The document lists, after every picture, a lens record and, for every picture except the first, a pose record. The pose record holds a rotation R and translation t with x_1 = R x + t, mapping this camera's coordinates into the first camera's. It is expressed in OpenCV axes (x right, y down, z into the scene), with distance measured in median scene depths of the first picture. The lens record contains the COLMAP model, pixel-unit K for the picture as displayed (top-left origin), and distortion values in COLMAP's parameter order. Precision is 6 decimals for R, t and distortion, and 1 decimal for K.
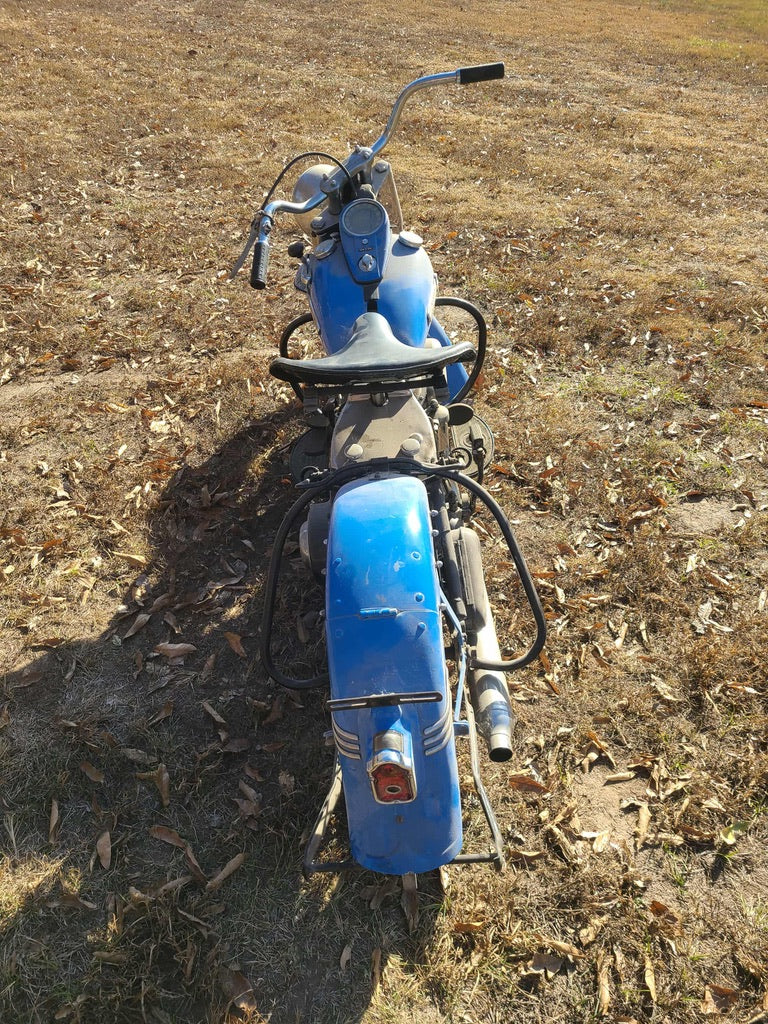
lens RADIAL K [[770.5, 0, 384.0], [0, 770.5, 512.0], [0, 0, 1]] dist [0.045363, -0.029156]
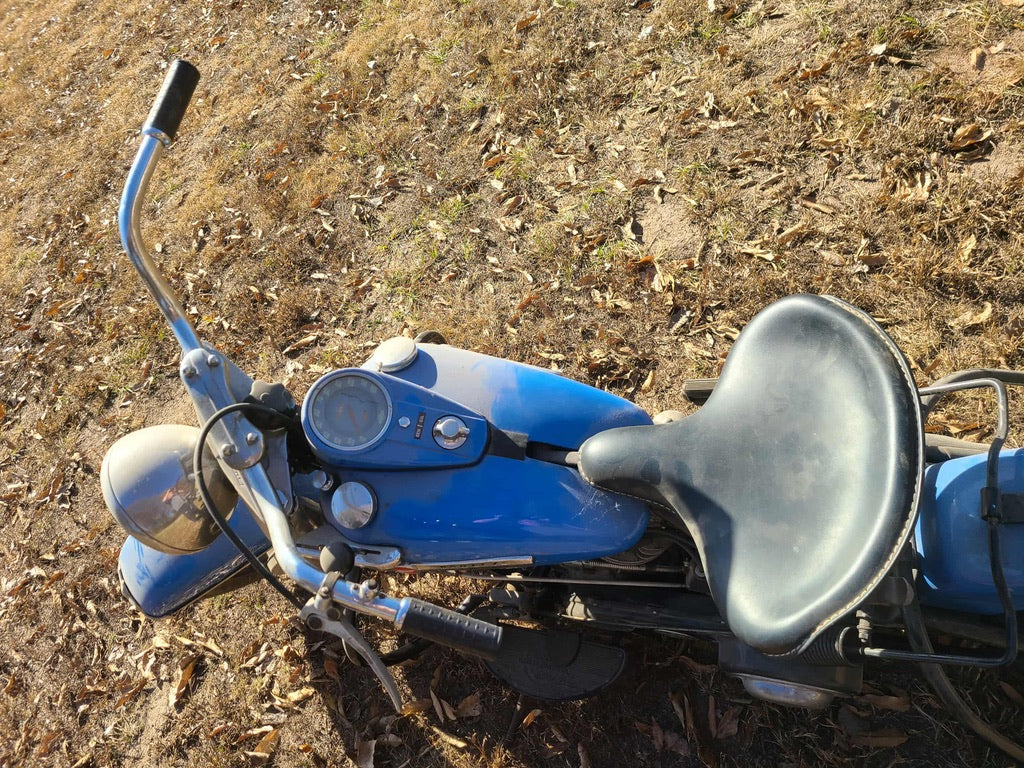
lens RADIAL K [[770.5, 0, 512.0], [0, 770.5, 384.0], [0, 0, 1]] dist [0.045363, -0.029156]
pose [[0.245709, -0.864974, 0.437547, -0.152631], [0.844854, 0.412394, 0.340813, -0.333598], [-0.475236, 0.285923, 0.832105, 0.362600]]
